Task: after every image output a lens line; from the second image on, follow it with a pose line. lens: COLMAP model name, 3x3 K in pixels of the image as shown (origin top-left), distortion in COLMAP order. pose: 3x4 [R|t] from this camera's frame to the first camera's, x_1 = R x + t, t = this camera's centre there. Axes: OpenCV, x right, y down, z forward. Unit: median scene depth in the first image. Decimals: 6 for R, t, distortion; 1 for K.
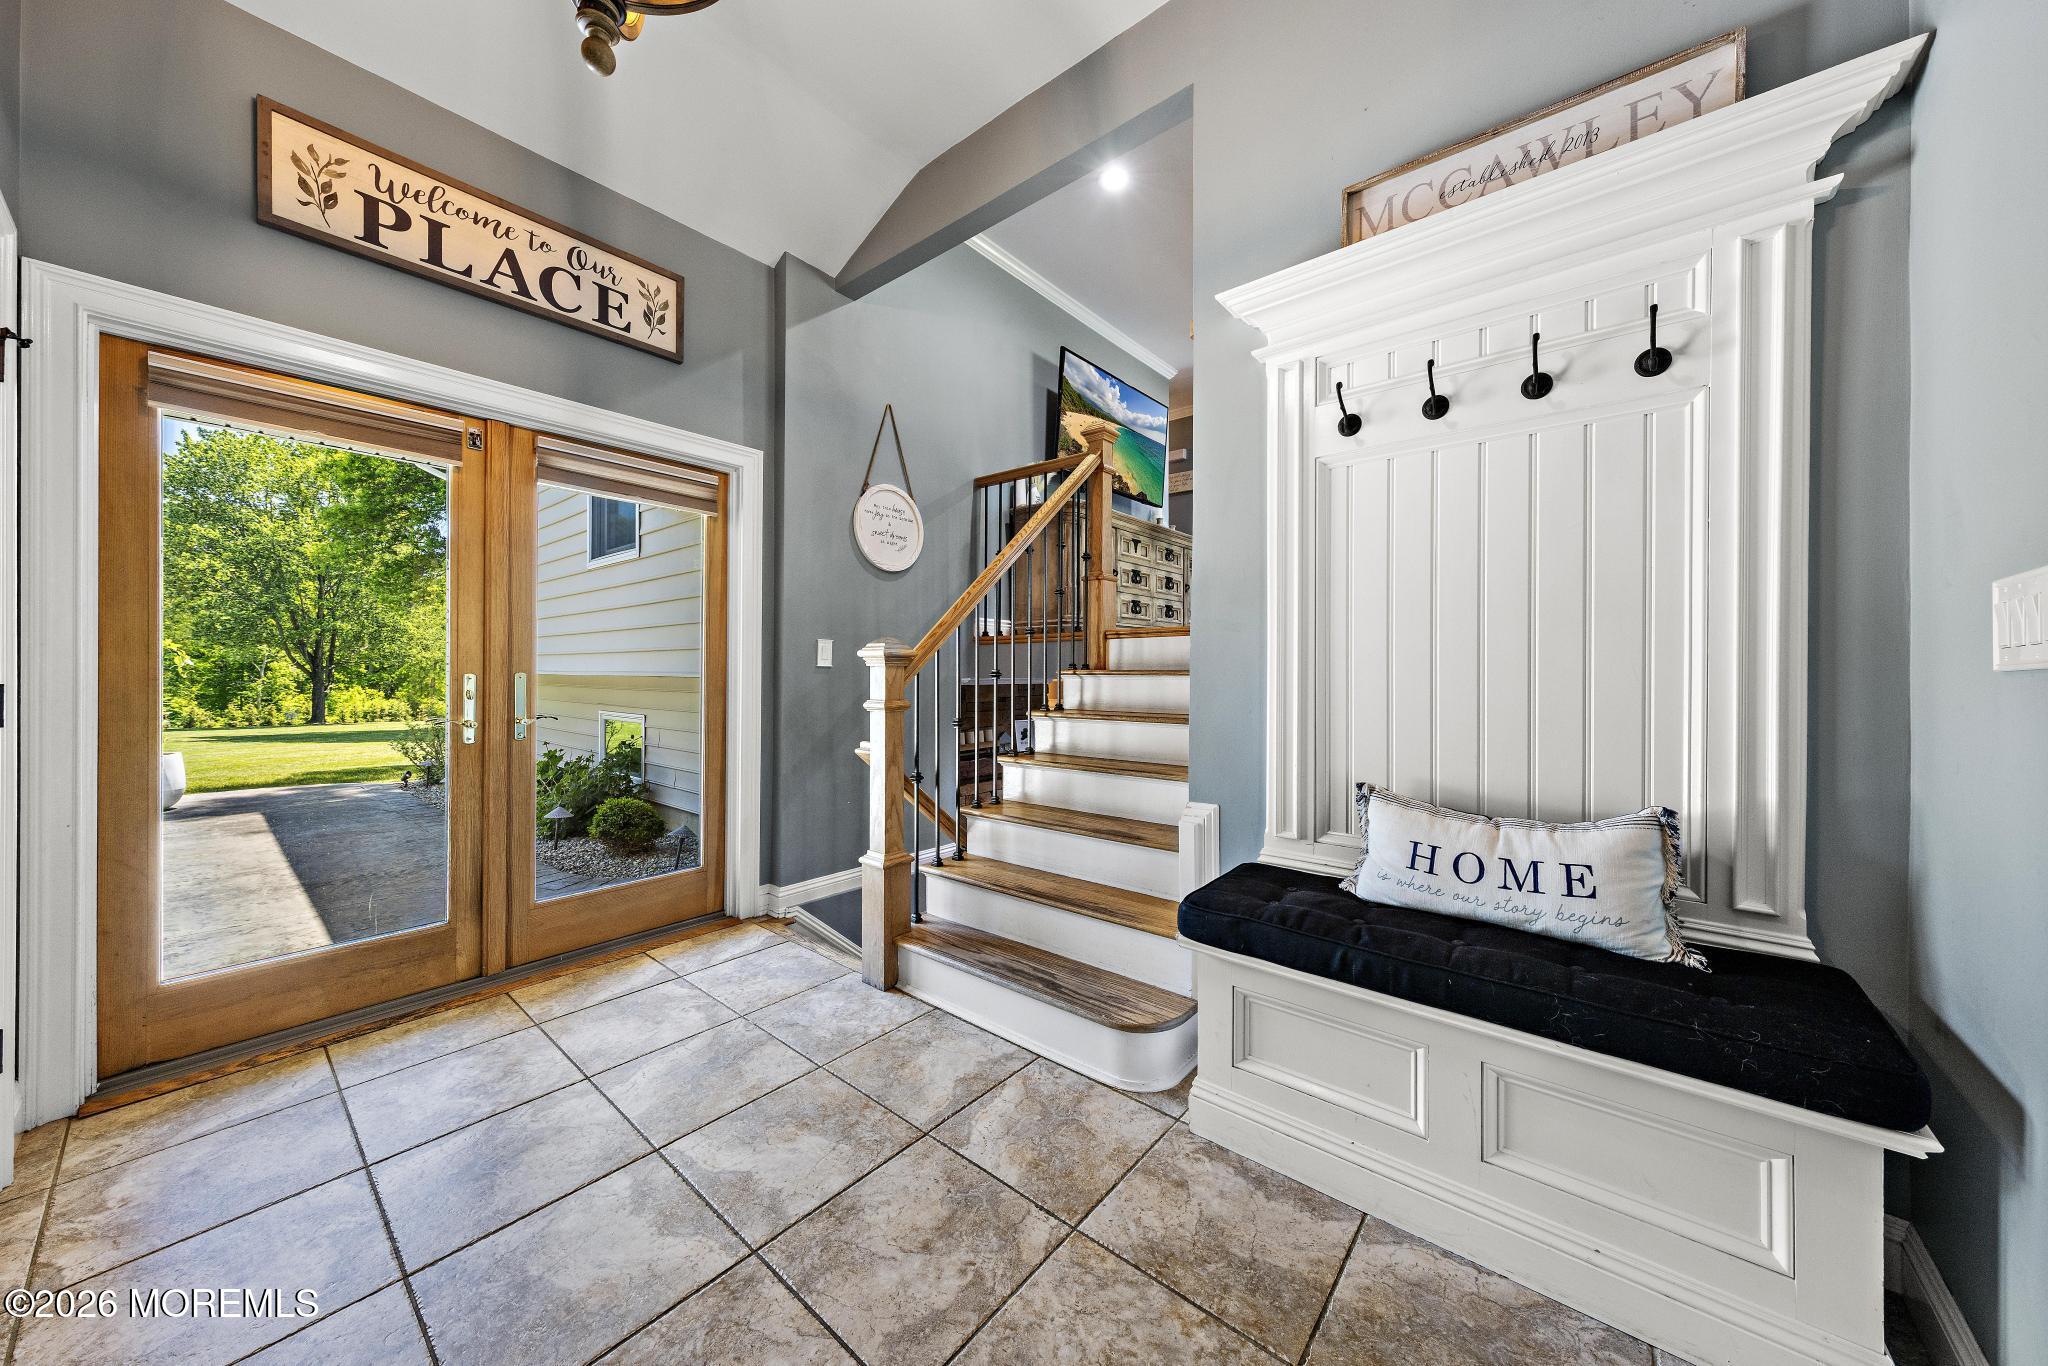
lens RADIAL K [[702.7, 0, 1021.2], [0, 702.7, 673.2], [0, 0, 1]] dist [0.000156, 0.000039]
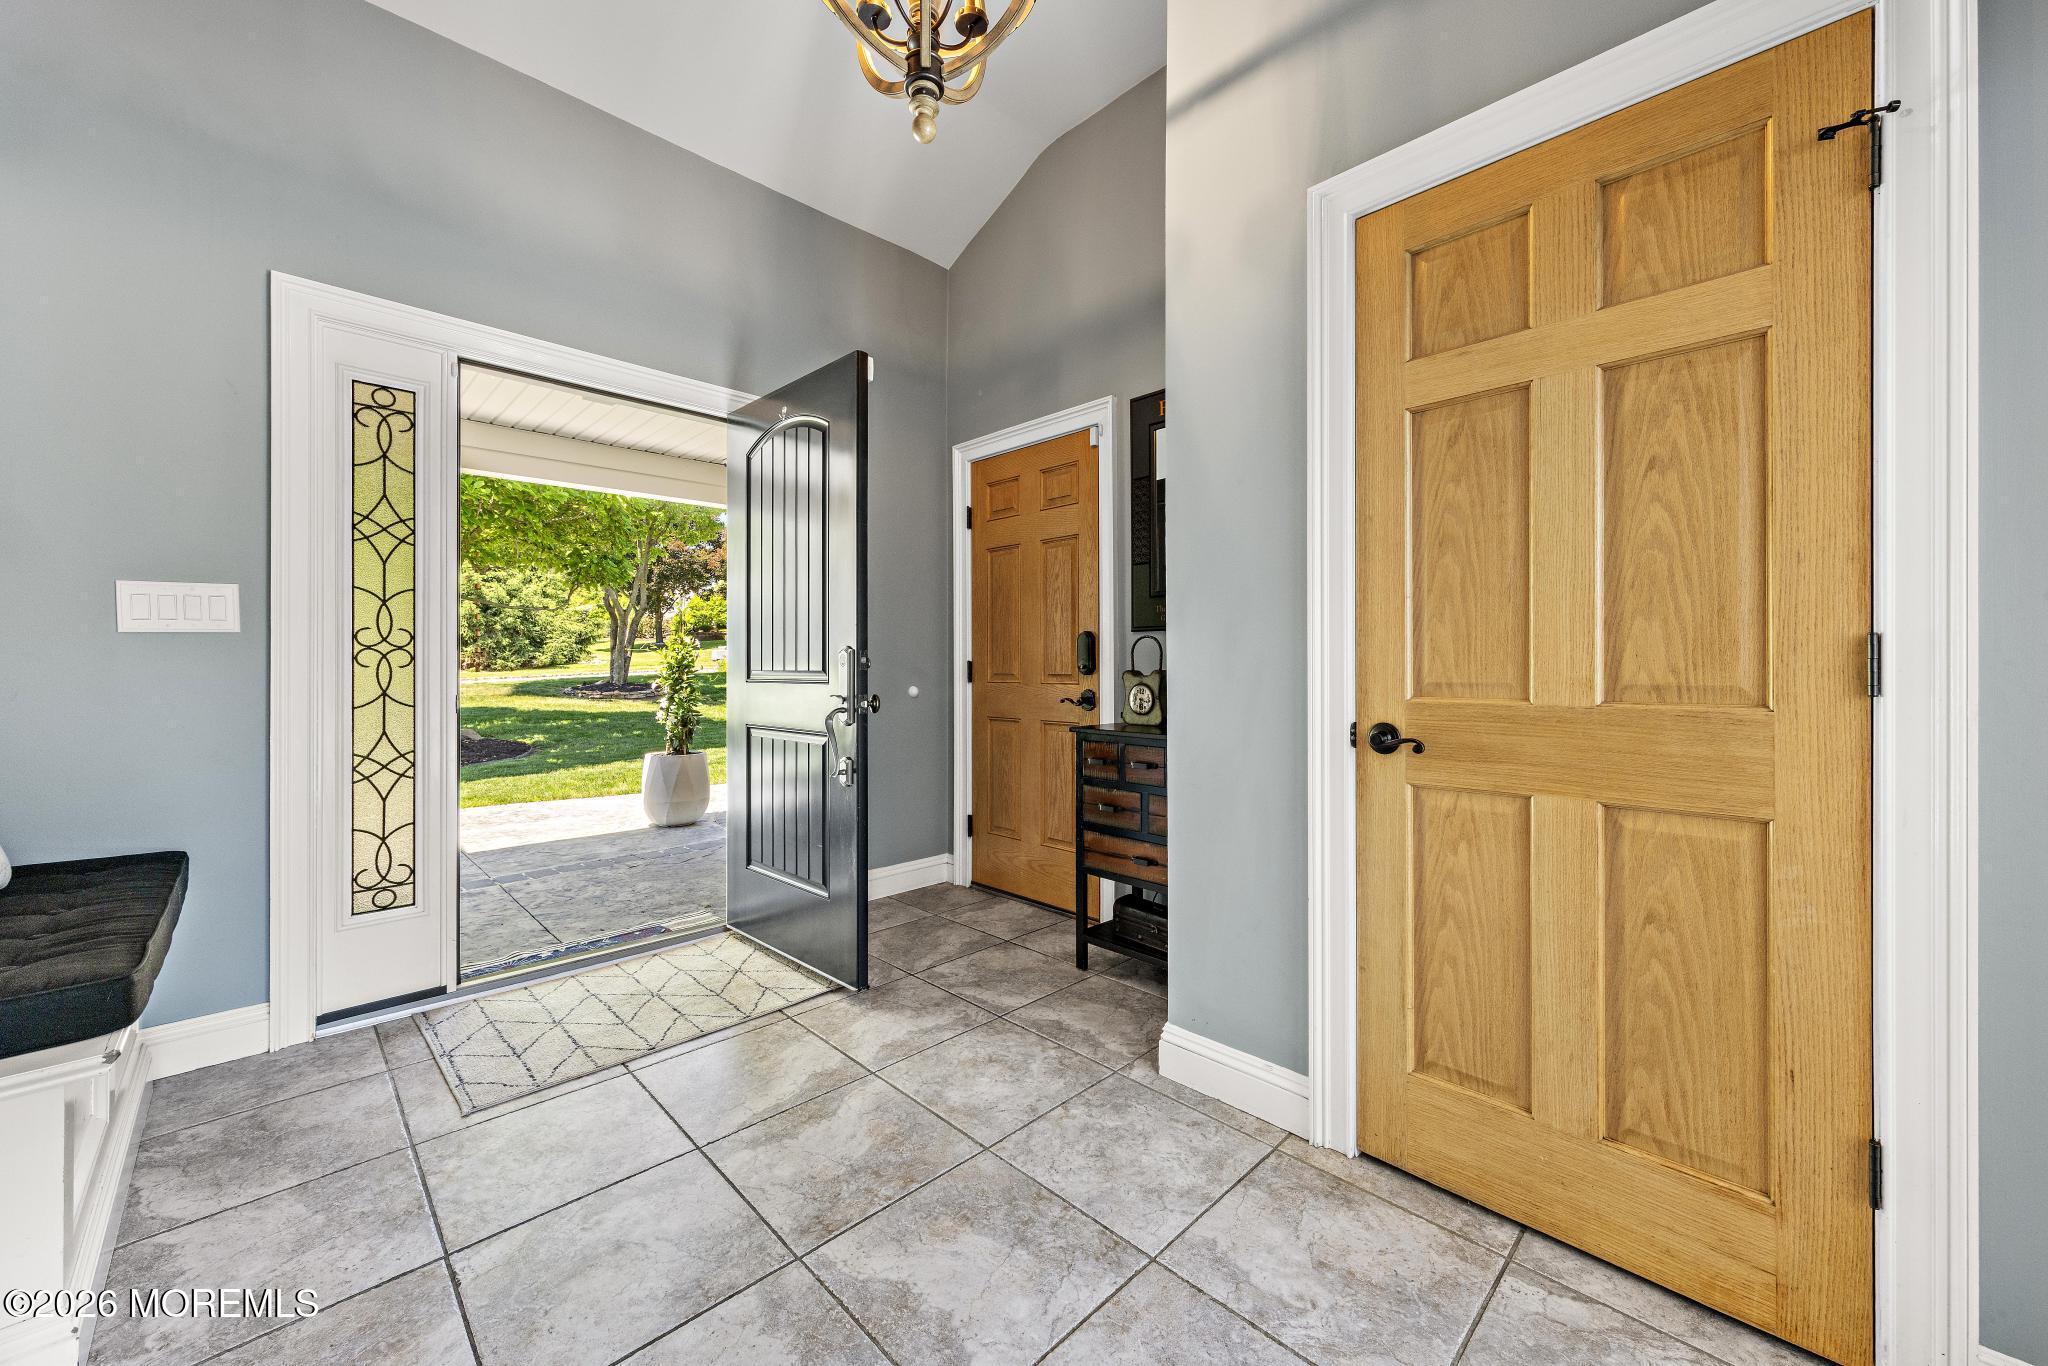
lens RADIAL K [[789.4, 0, 1026.2], [0, 789.4, 669.1], [0, 0, 1]] dist [0.000034, -0.000021]
pose [[-0.995105, -0.003098, 0.098773, -0.774453], [-0.002526, 0.999979, 0.005911, 0.050800], [-0.098790, 0.005633, -0.995092, 1.991482]]
